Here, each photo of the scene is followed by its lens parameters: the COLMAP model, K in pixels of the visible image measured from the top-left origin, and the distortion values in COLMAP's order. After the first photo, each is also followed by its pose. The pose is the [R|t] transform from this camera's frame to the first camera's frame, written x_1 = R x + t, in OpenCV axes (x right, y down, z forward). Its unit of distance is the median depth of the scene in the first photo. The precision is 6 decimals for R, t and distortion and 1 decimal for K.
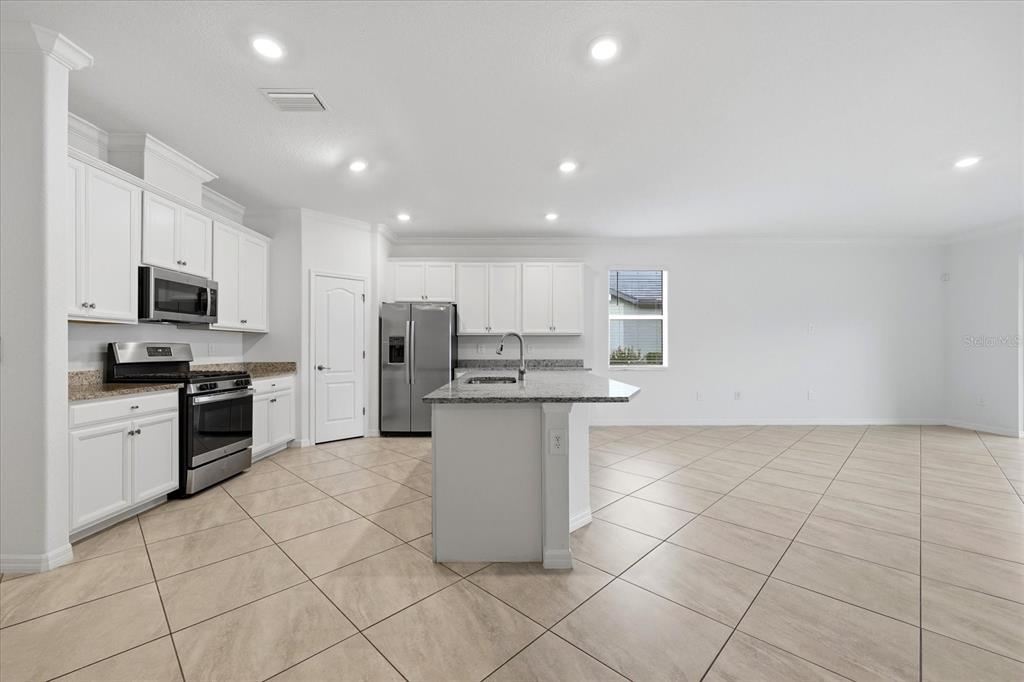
lens RADIAL K [[417.4, 0, 508.3], [0, 417.4, 345.2], [0, 0, 1]] dist [0.001358, -0.000688]
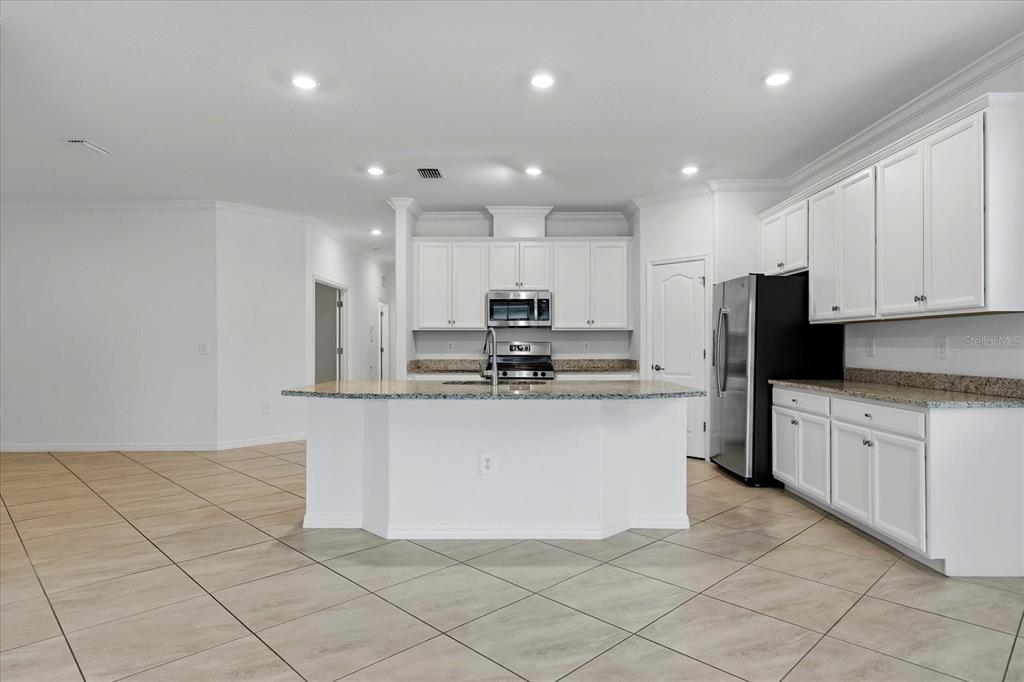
lens RADIAL K [[542.0, 0, 509.0], [0, 542.0, 334.4], [0, 0, 1]] dist [-0.092269, -0.002642]
pose [[-0.016714, -0.015345, -0.999743, 0.720115], [0.008758, 0.999842, -0.015493, -0.001945], [0.999822, -0.009015, -0.016577, 0.711827]]
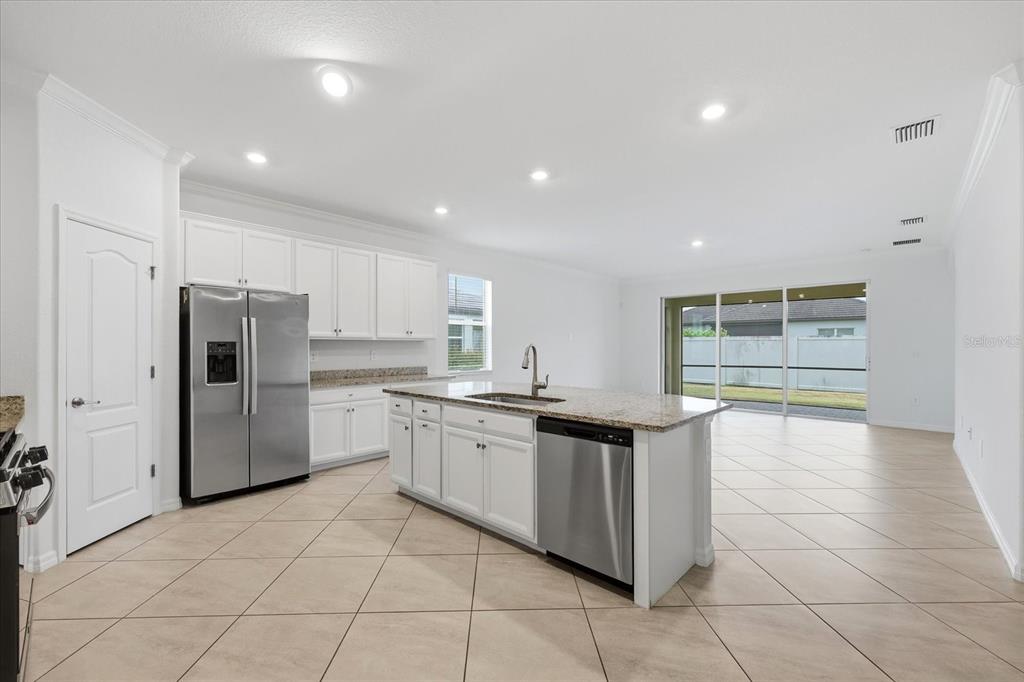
lens RADIAL K [[417.4, 0, 512.9], [0, 417.4, 345.7], [0, 0, 1]] dist [0.001358, -0.000688]
pose [[0.685994, 0.000631, 0.727607, -0.462554], [-0.004499, 0.999984, 0.003374, -0.019461], [-0.727593, -0.005588, 0.685986, 0.272665]]
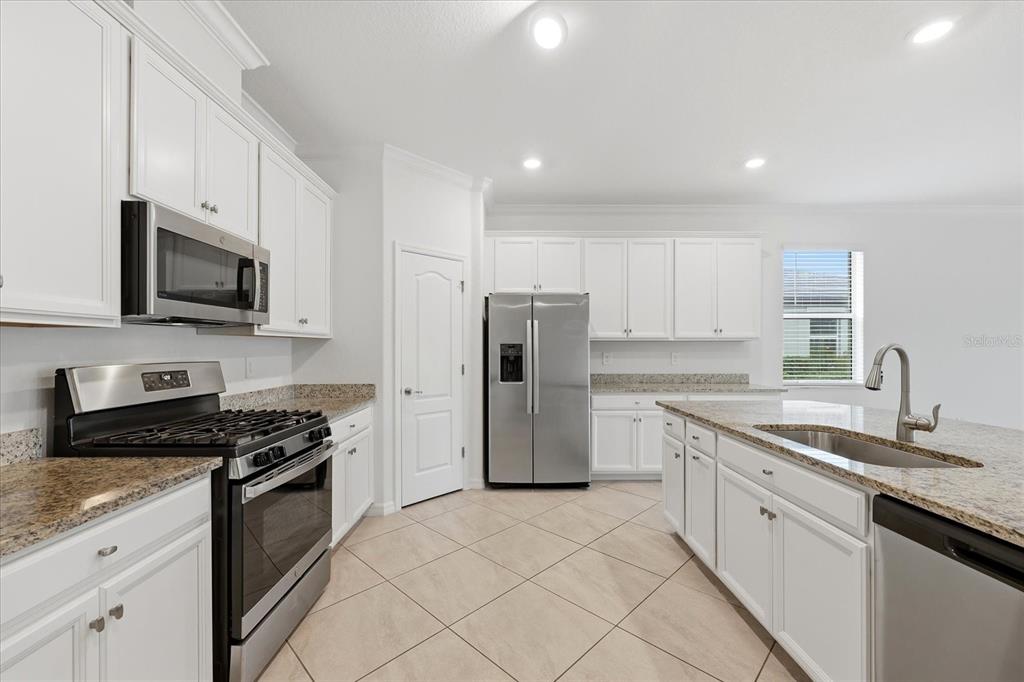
lens RADIAL K [[417.4, 0, 509.6], [0, 417.4, 346.4], [0, 0, 1]] dist [0.001358, -0.000688]
pose [[0.999997, -0.000028, 0.002331, -0.296343], [0.000017, 0.999989, 0.004620, -0.020416], [-0.002331, -0.004620, 0.999987, 0.347085]]
